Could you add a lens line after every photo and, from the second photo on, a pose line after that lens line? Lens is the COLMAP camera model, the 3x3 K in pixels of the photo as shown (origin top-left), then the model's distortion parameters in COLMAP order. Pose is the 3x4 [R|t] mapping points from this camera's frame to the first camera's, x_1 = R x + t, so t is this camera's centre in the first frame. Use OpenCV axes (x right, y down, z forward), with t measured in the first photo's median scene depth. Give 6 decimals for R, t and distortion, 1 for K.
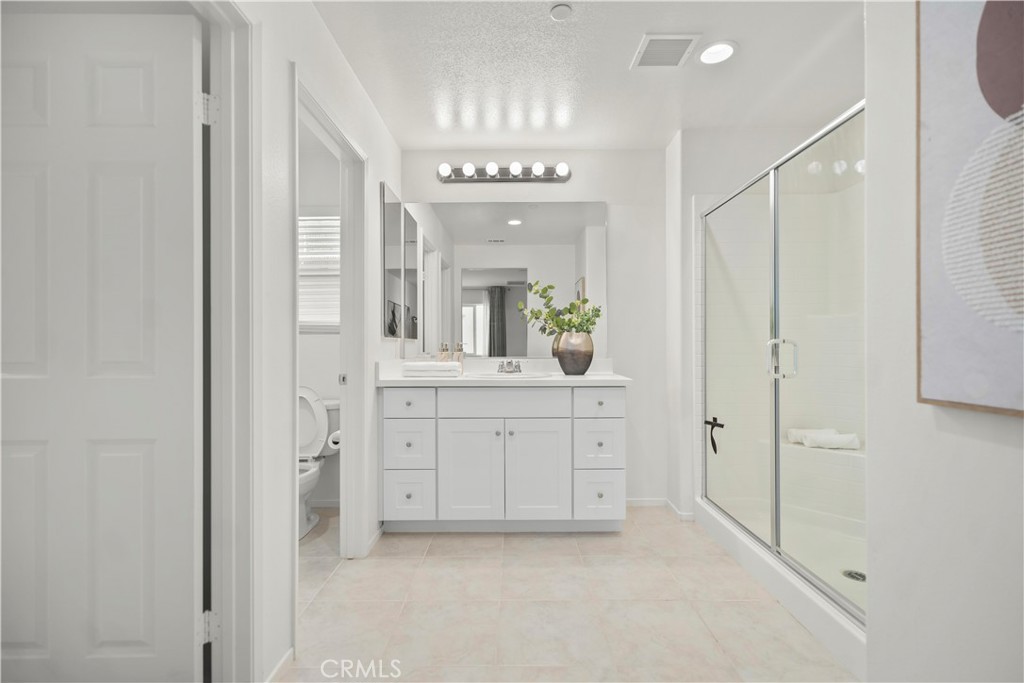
lens RADIAL K [[460.9, 0, 511.4], [0, 460.9, 345.3], [0, 0, 1]] dist [0.003190, -0.000350]
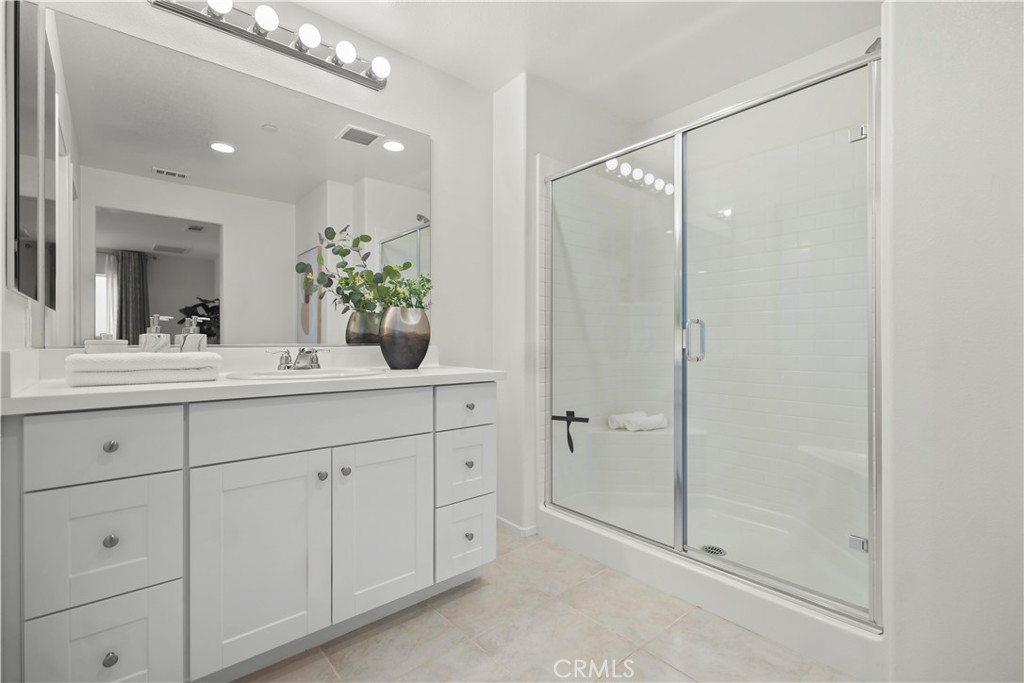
lens RADIAL K [[460.9, 0, 511.1], [0, 460.9, 341.2], [0, 0, 1]] dist [0.003190, -0.000350]
pose [[0.753591, 0.003742, 0.657333, -0.206057], [-0.002321, 0.999993, -0.003032, 0.025003], [-0.657339, 0.000759, 0.753594, 0.388215]]
